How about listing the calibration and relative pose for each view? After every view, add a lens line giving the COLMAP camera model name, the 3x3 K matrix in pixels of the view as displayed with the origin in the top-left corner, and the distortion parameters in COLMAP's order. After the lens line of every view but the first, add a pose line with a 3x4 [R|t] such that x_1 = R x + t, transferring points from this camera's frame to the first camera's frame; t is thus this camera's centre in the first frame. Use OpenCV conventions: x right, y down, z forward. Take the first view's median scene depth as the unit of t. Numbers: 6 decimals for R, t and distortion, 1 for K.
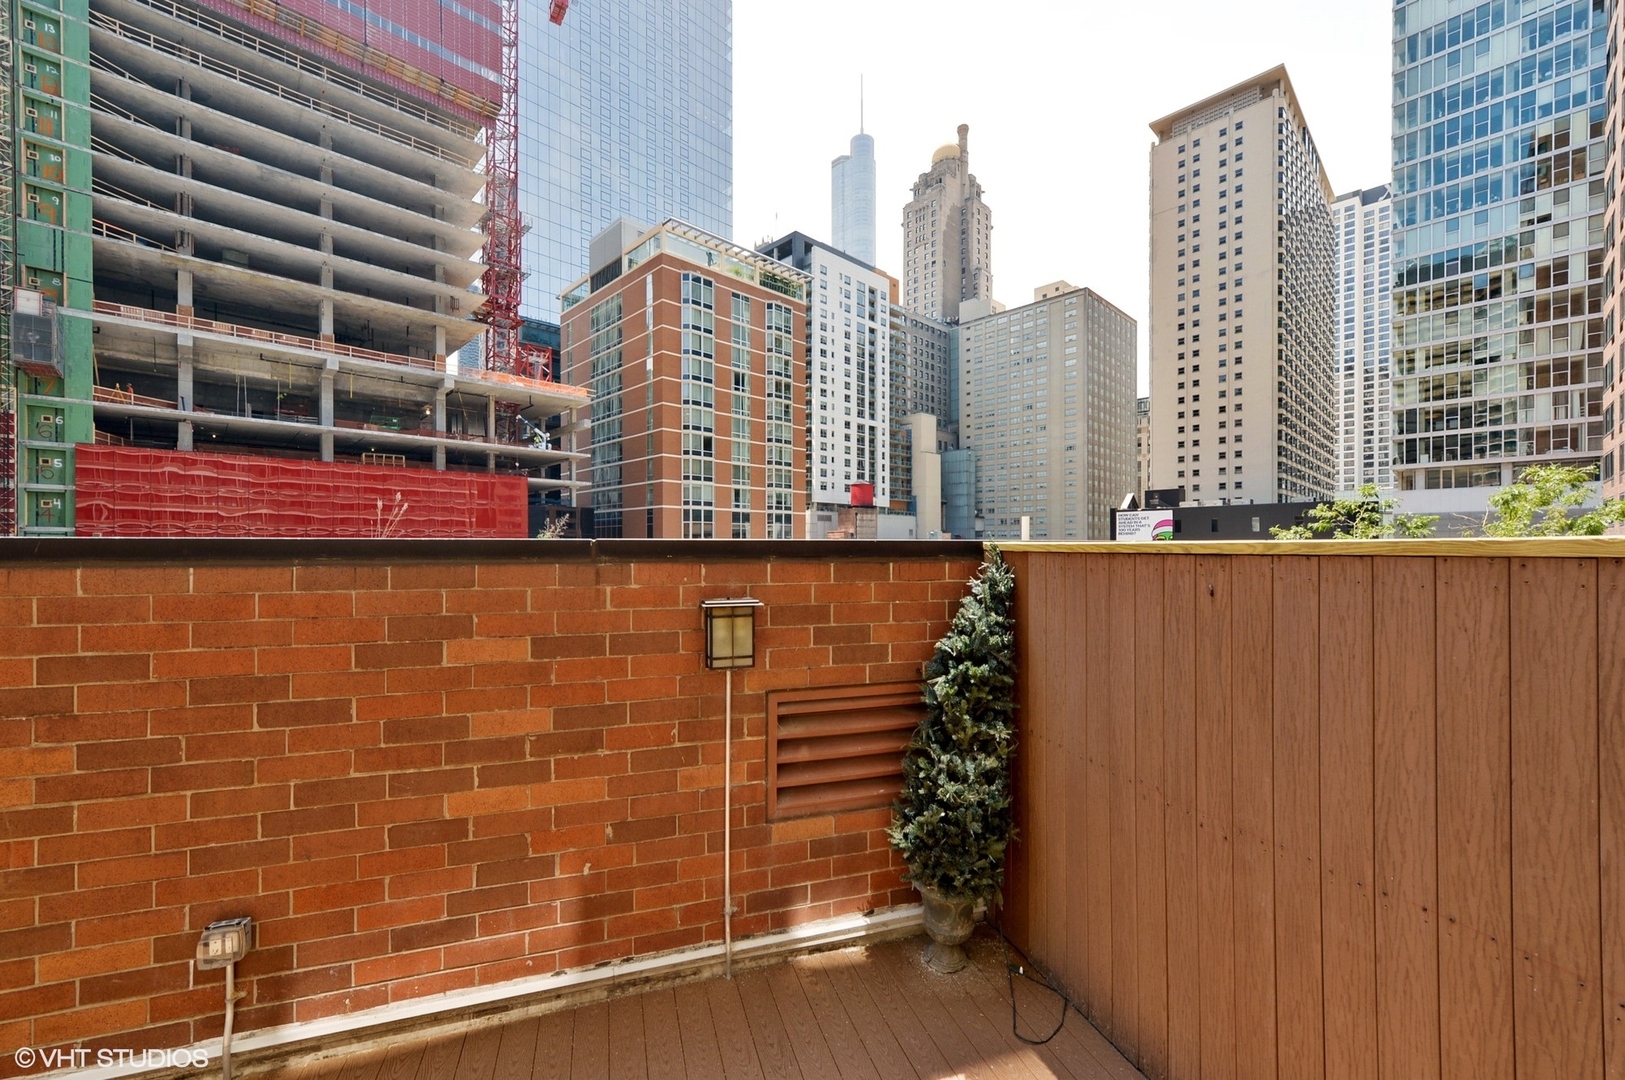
lens RADIAL K [[635.6, 0, 815.3], [0, 635.6, 547.8], [0, 0, 1]] dist [0.006187, 0.000036]
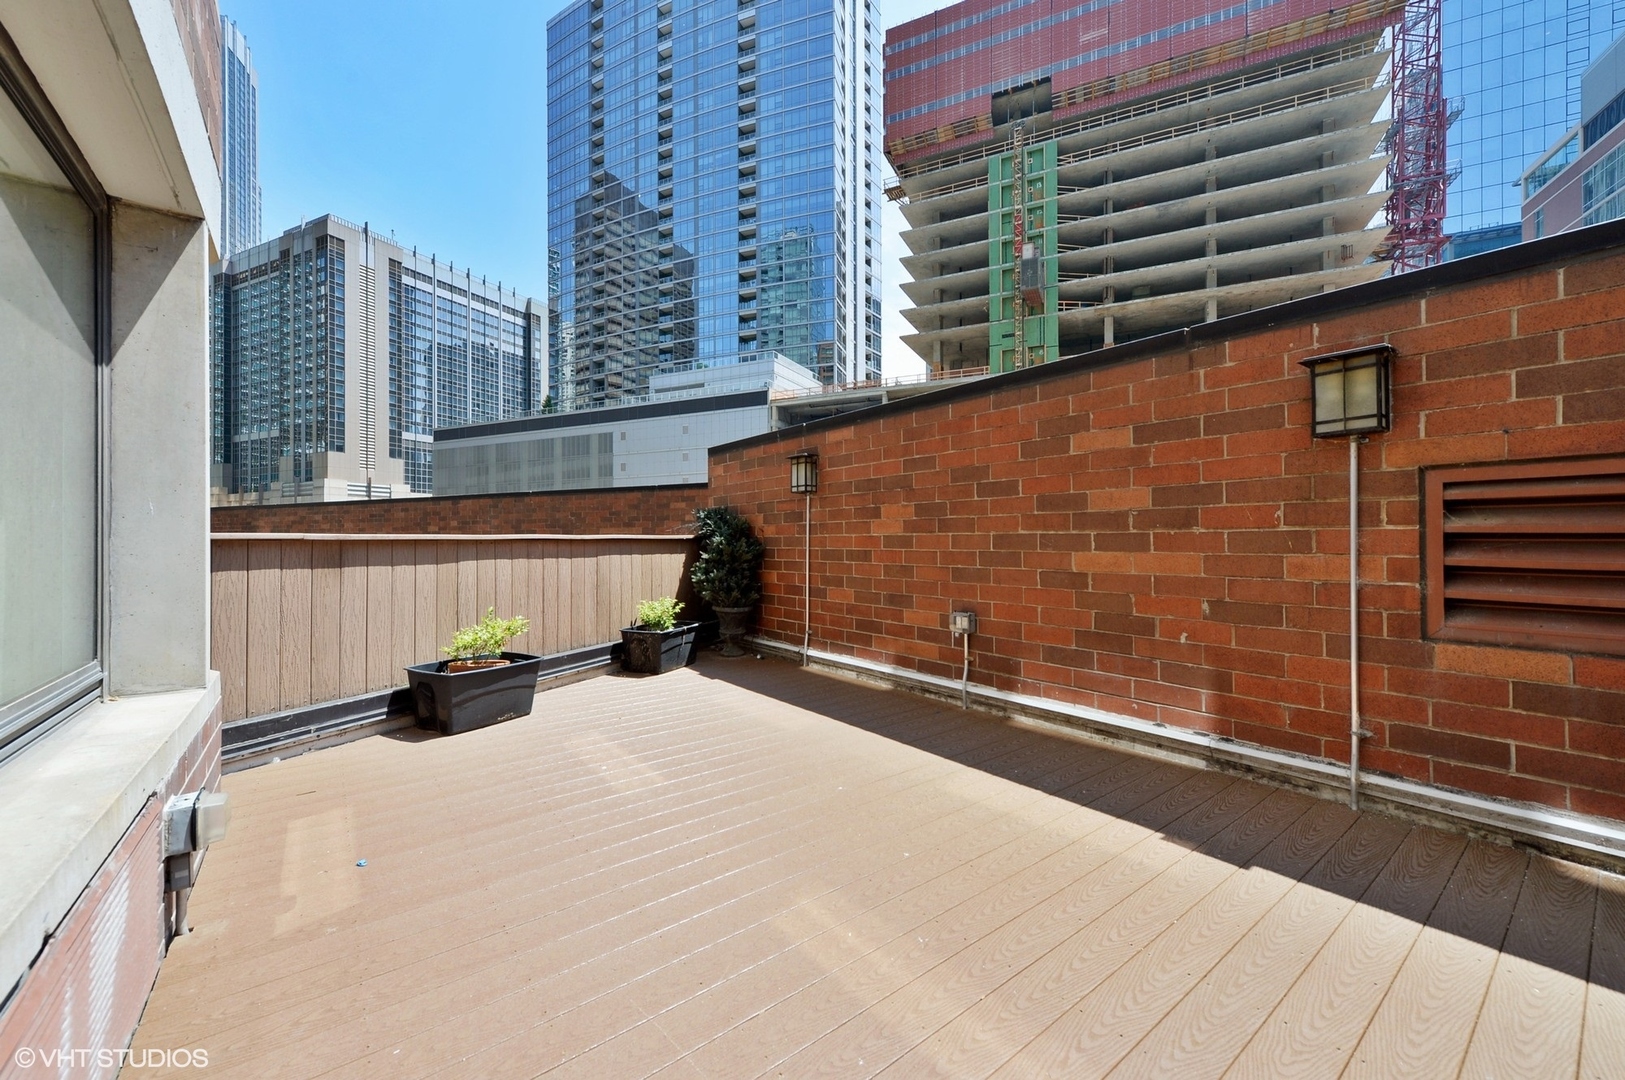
lens RADIAL K [[635.6, 0, 815.2], [0, 635.6, 536.1], [0, 0, 1]] dist [0.006187, 0.000036]
pose [[0.339859, -0.009027, -0.940433, 0.414074], [0.008694, 0.999941, -0.006456, 0.320139], [0.940436, -0.005982, 0.339917, 0.057906]]
